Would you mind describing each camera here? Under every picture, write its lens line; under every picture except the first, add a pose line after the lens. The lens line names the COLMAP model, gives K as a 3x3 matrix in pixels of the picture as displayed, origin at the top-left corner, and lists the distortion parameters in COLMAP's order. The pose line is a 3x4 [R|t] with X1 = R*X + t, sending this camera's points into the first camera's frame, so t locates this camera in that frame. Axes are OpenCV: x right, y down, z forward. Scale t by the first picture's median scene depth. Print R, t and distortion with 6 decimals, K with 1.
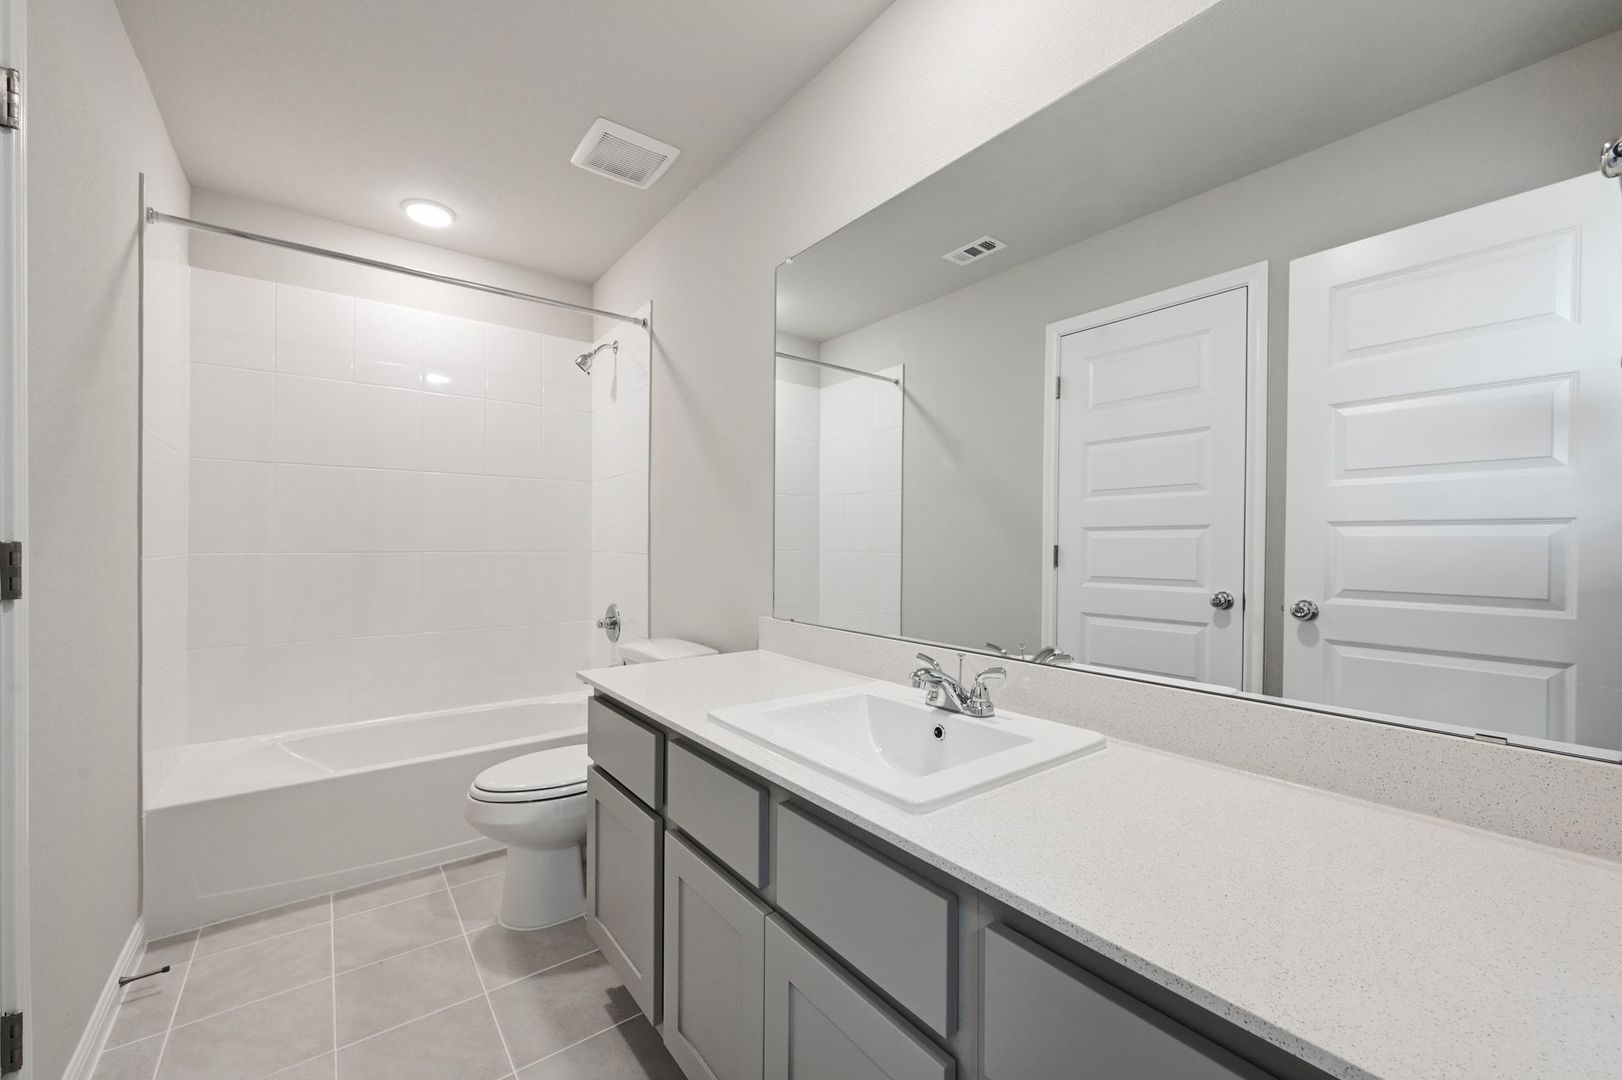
lens RADIAL K [[640.8, 0, 813.6], [0, 640.8, 542.0], [0, 0, 1]] dist [0.001657, 0.000176]
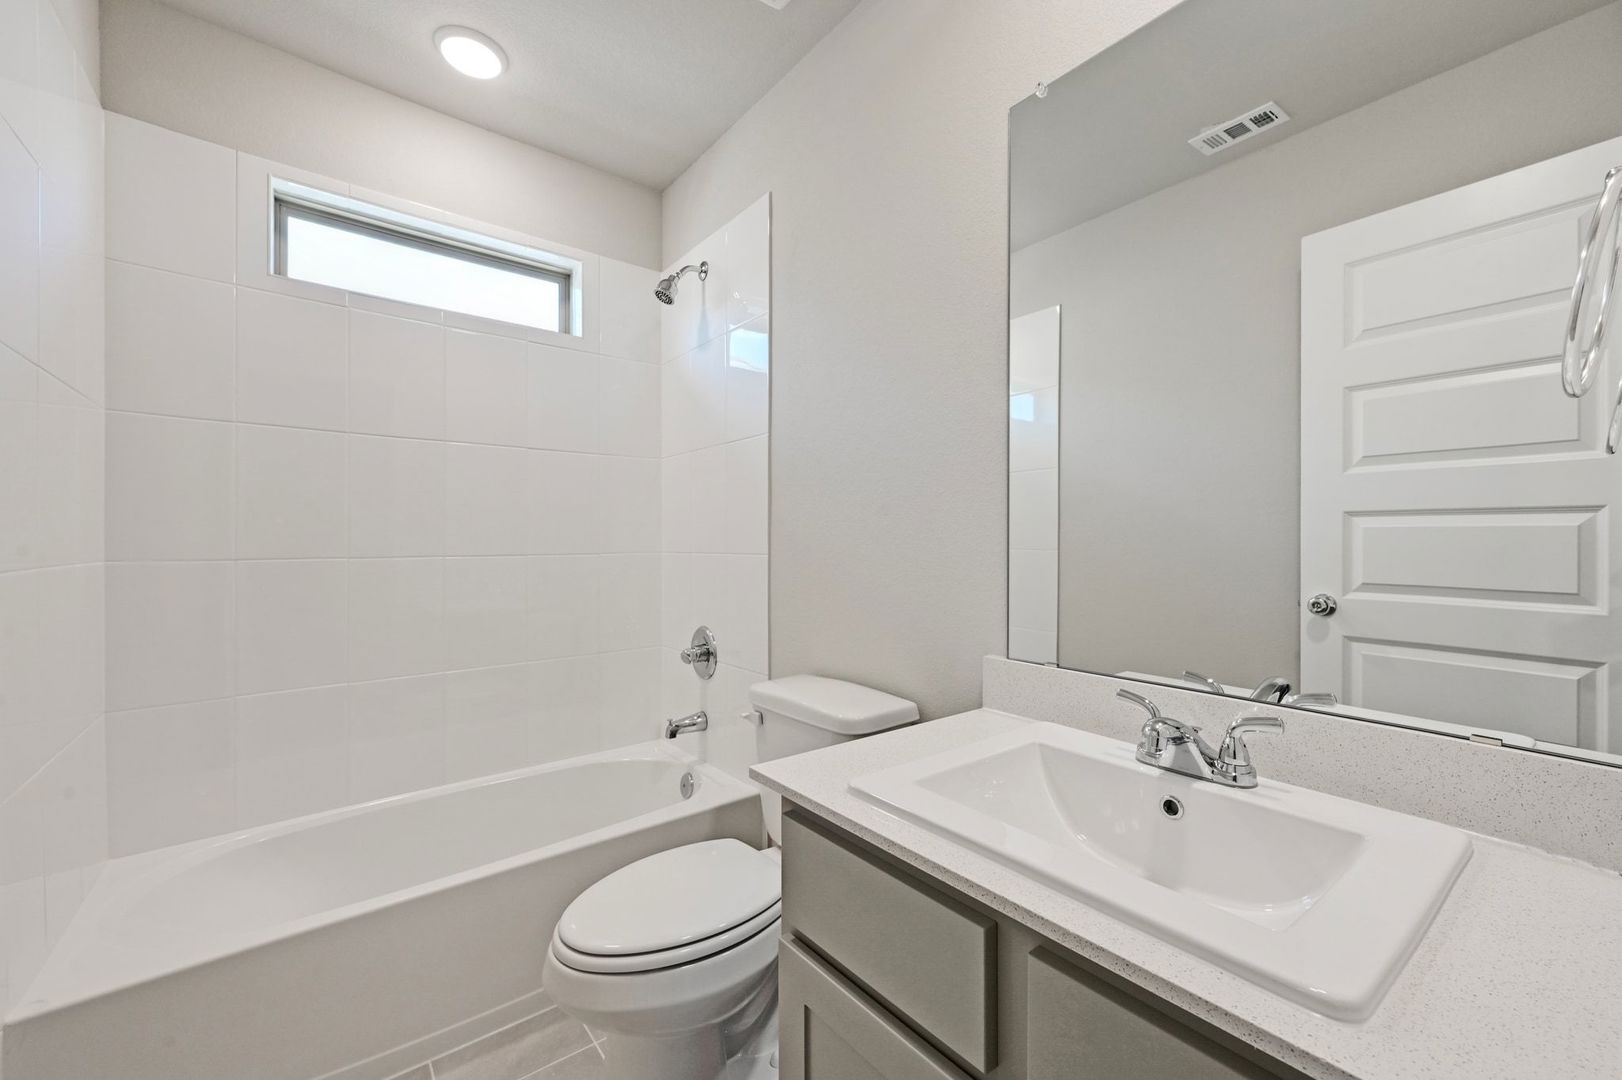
lens RADIAL K [[638.2, 0, 769.6], [0, 638.2, 524.4], [0, 0, 1]] dist [-0.065907, 0.038889]
pose [[0.999975, 0.002628, 0.006523, -0.255535], [-0.002566, 0.999951, -0.009540, -0.009287], [-0.006548, 0.009523, 0.999933, 0.305710]]
